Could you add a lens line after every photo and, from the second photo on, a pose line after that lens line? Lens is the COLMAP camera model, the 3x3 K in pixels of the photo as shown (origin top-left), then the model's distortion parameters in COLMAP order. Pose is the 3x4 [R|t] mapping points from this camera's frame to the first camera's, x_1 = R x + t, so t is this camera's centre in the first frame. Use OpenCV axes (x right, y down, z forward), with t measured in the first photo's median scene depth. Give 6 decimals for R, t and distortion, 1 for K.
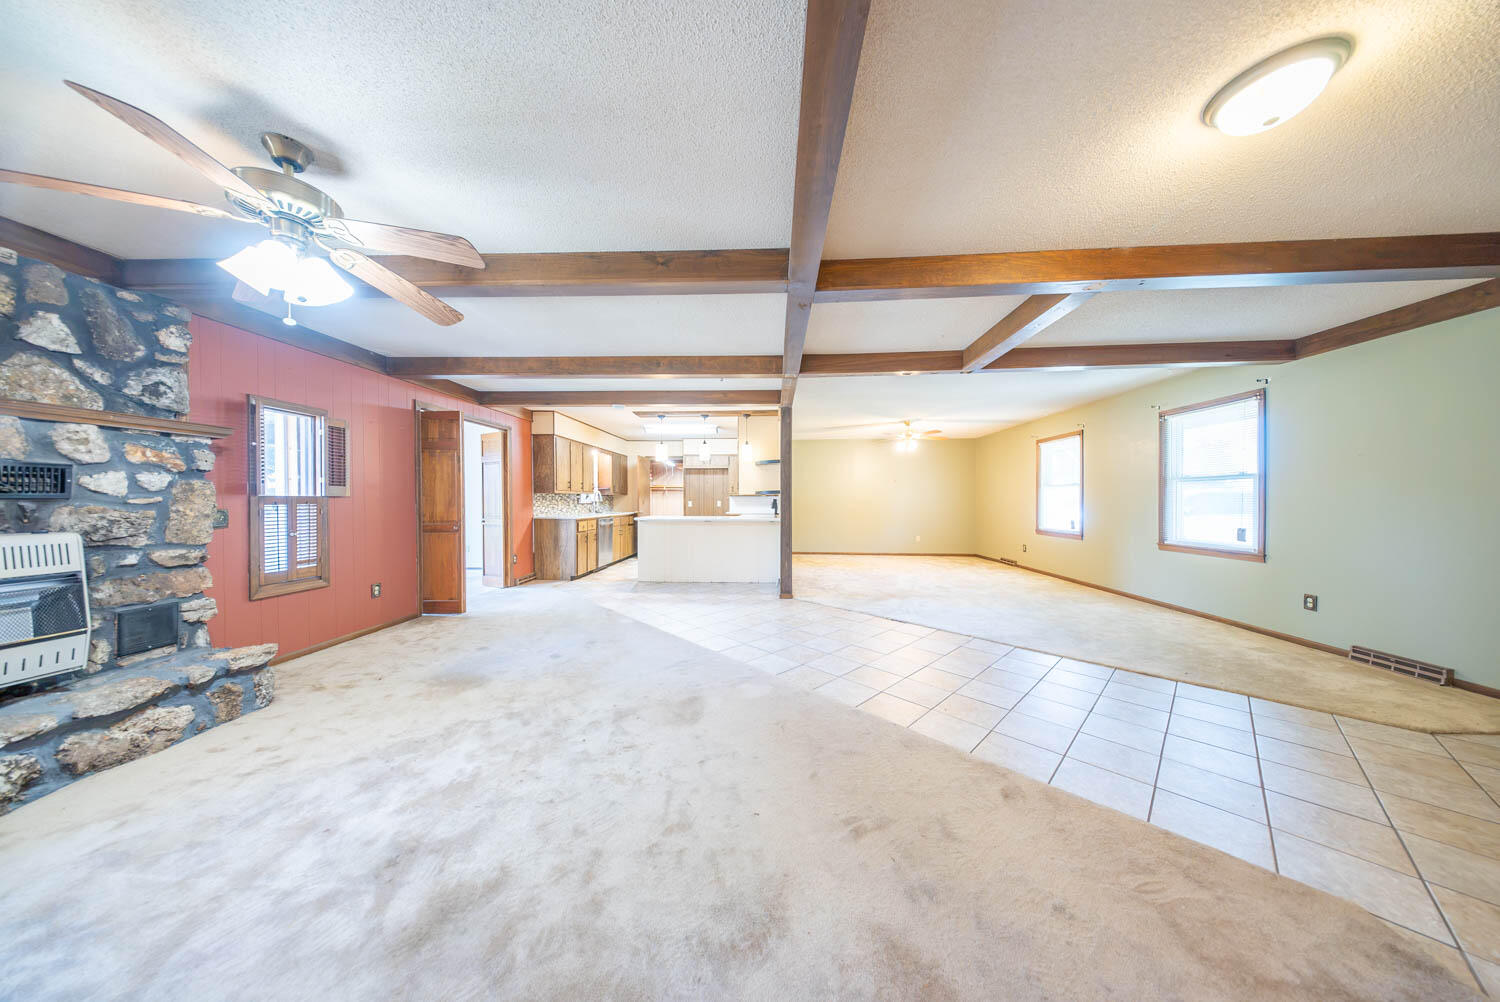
lens RADIAL K [[440.5, 0, 748.3], [0, 440.5, 502.6], [0, 0, 1]] dist [-0.001890, -0.000291]
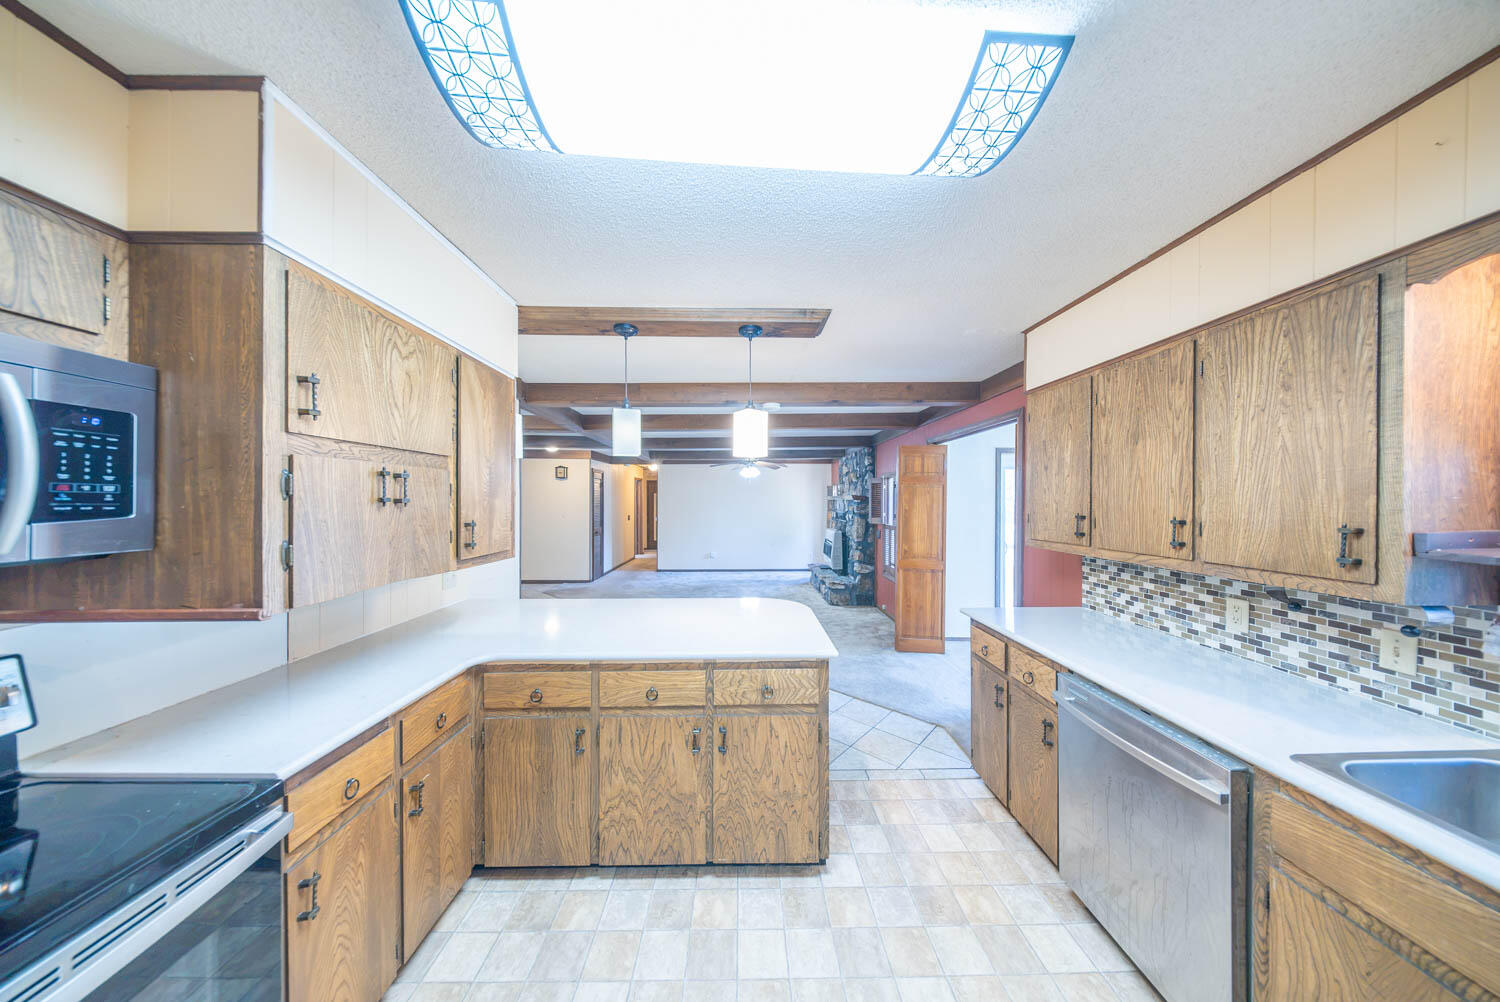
lens RADIAL K [[440.5, 0, 745.5], [0, 440.5, 501.3], [0, 0, 1]] dist [-0.001890, -0.000291]
pose [[-0.997706, 0.002139, -0.067661, -0.444441], [0.001435, 0.999944, 0.010448, -0.171831], [0.067679, 0.010327, -0.997654, 3.603531]]
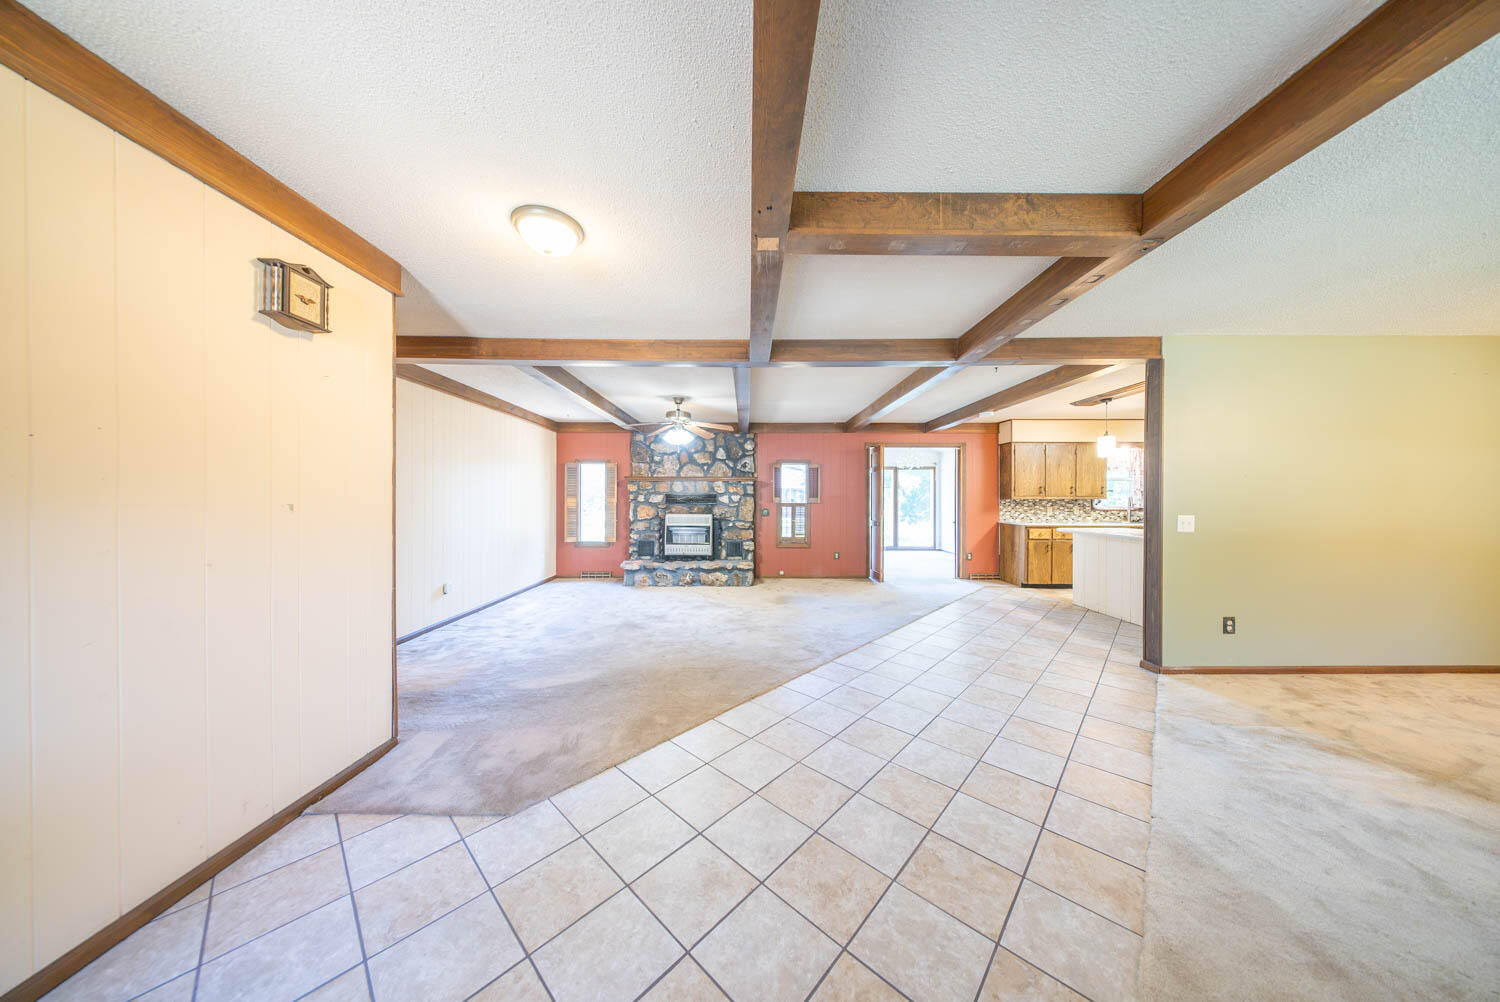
lens RADIAL K [[440.5, 0, 746.2], [0, 440.5, 498.7], [0, 0, 1]] dist [-0.001890, -0.000291]
pose [[0.051781, -0.001970, -0.998657, 1.468583], [-0.009449, 0.999952, -0.002462, -0.037616], [0.998614, 0.009563, 0.051760, 0.866242]]
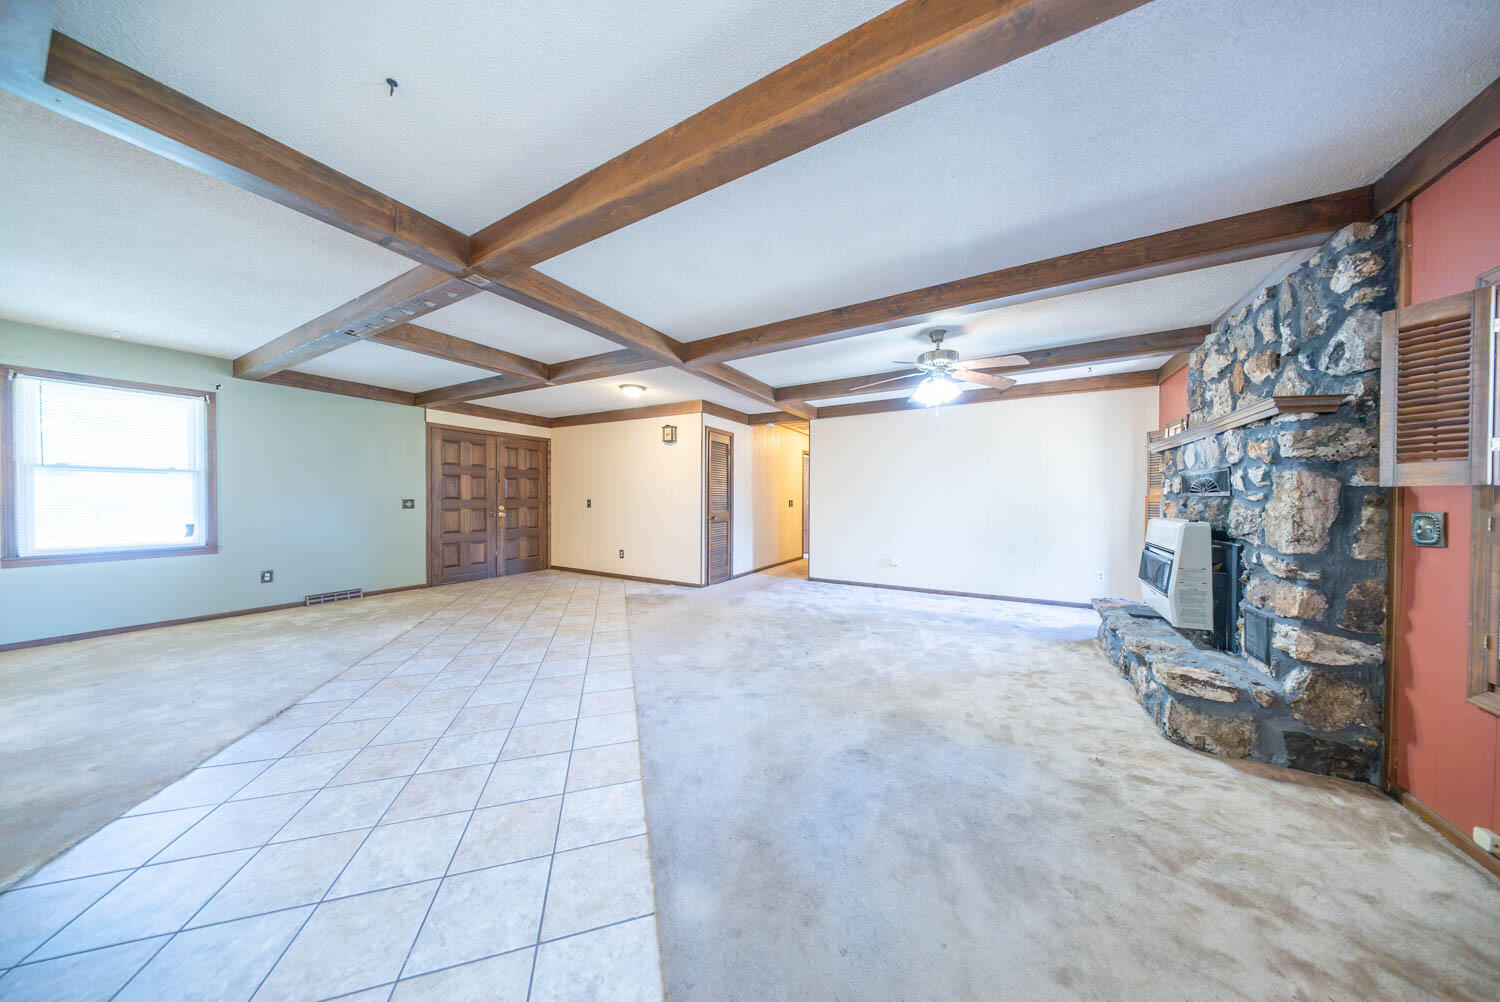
lens RADIAL K [[440.5, 0, 745.3], [0, 440.5, 501.0], [0, 0, 1]] dist [-0.001890, -0.000291]
pose [[-0.890581, -0.004245, 0.454804, -0.770674], [-0.000319, 0.999962, 0.008708, -0.004184], [-0.454824, 0.007610, -0.890549, 2.170434]]
